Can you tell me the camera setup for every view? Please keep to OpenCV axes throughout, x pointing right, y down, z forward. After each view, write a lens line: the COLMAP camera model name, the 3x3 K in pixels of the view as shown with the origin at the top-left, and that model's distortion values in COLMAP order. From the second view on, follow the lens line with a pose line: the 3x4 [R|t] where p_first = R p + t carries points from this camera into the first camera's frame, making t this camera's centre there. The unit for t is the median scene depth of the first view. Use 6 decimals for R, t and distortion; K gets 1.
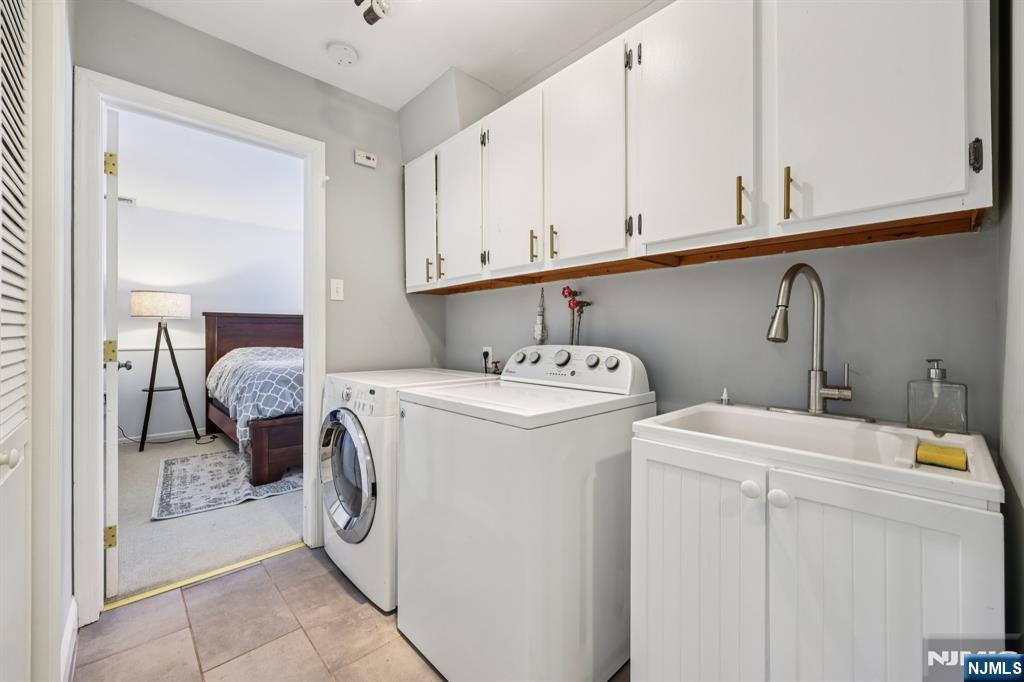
lens RADIAL K [[413.9, 0, 507.2], [0, 413.9, 331.0], [0, 0, 1]] dist [0.004326, 0.000353]
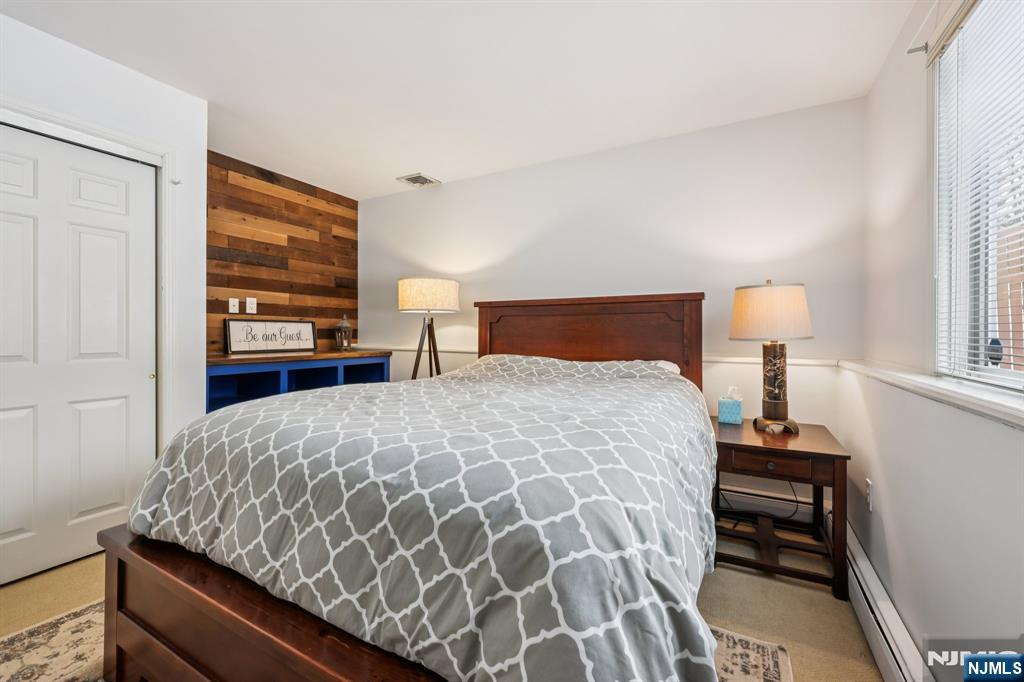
lens RADIAL K [[413.9, 0, 480.3], [0, 413.9, 331.8], [0, 0, 1]] dist [0.004326, 0.000353]
pose [[0.320421, 0.006213, -0.947255, -0.043111], [0.004786, 0.999955, 0.008178, 0.001022], [0.947263, -0.007154, 0.320377, 0.880291]]
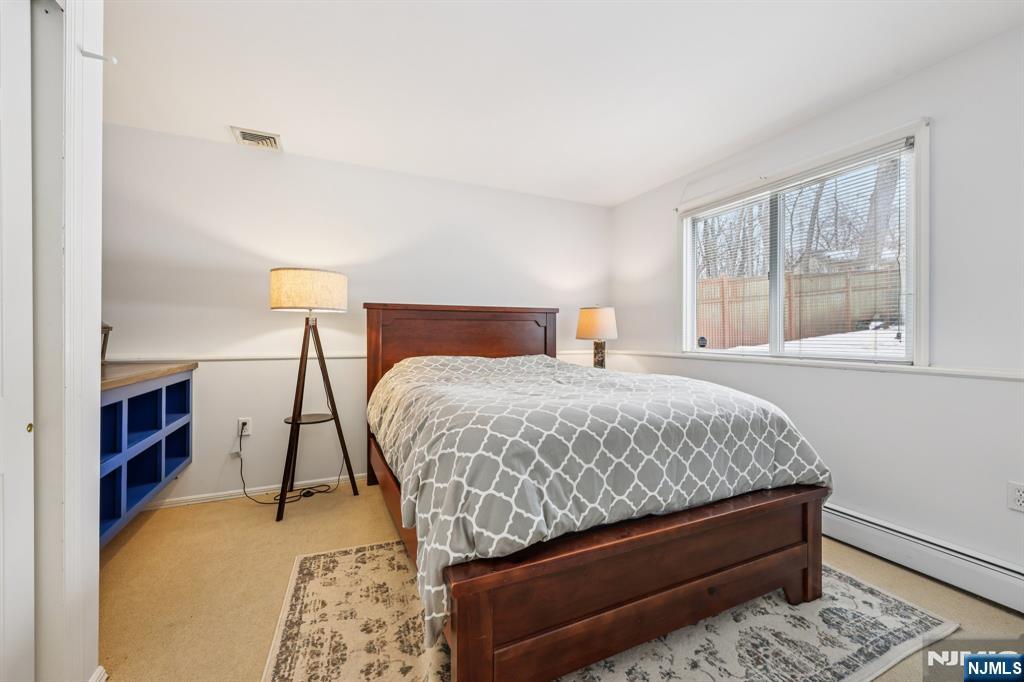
lens RADIAL K [[413.9, 0, 510.5], [0, 413.9, 334.3], [0, 0, 1]] dist [0.004326, 0.000353]
pose [[0.950250, 0.003252, -0.311472, -0.335726], [-0.001447, 0.999981, 0.006027, 0.001699], [0.311485, -0.005277, 0.950236, 0.491525]]
